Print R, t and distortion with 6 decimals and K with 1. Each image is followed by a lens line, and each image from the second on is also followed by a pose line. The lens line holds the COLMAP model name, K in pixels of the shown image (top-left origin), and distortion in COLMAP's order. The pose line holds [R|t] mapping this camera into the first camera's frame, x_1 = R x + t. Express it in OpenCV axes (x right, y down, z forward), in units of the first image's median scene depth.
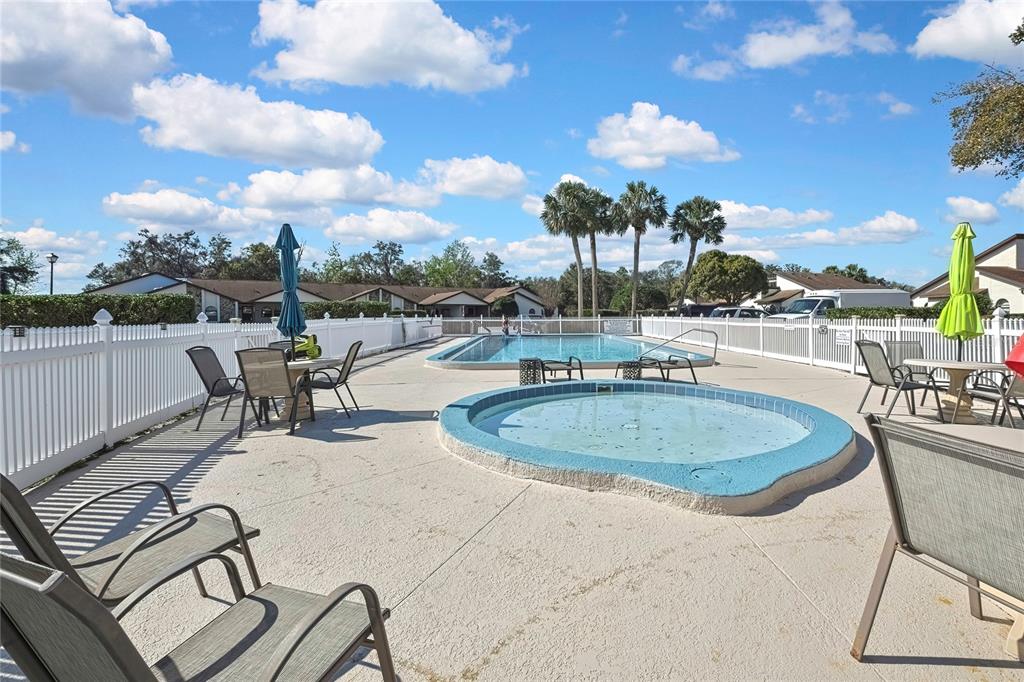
lens RADIAL K [[442.1, 0, 510.2], [0, 442.1, 334.2], [0, 0, 1]] dist [-0.008040, 0.000371]
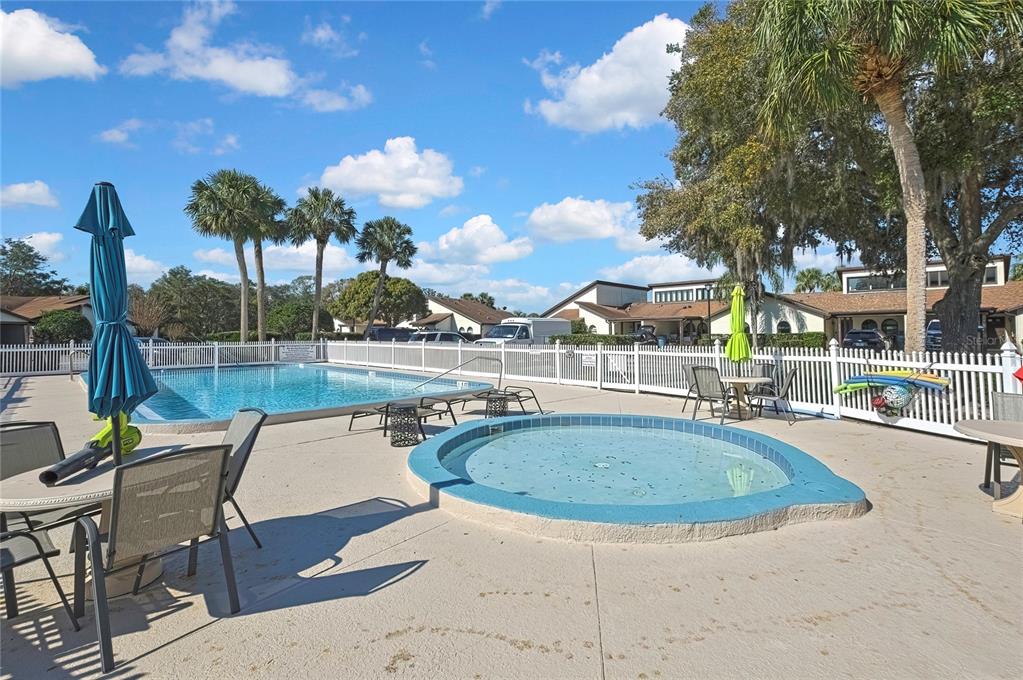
lens RADIAL K [[476.3, 0, 511.7], [0, 476.3, 337.5], [0, 0, 1]] dist [-0.010051, 0.000704]
pose [[0.710141, -0.009850, 0.703990, -0.100383], [0.036516, 0.999072, -0.022856, -0.009997], [-0.703111, 0.041938, 0.709842, 0.057726]]
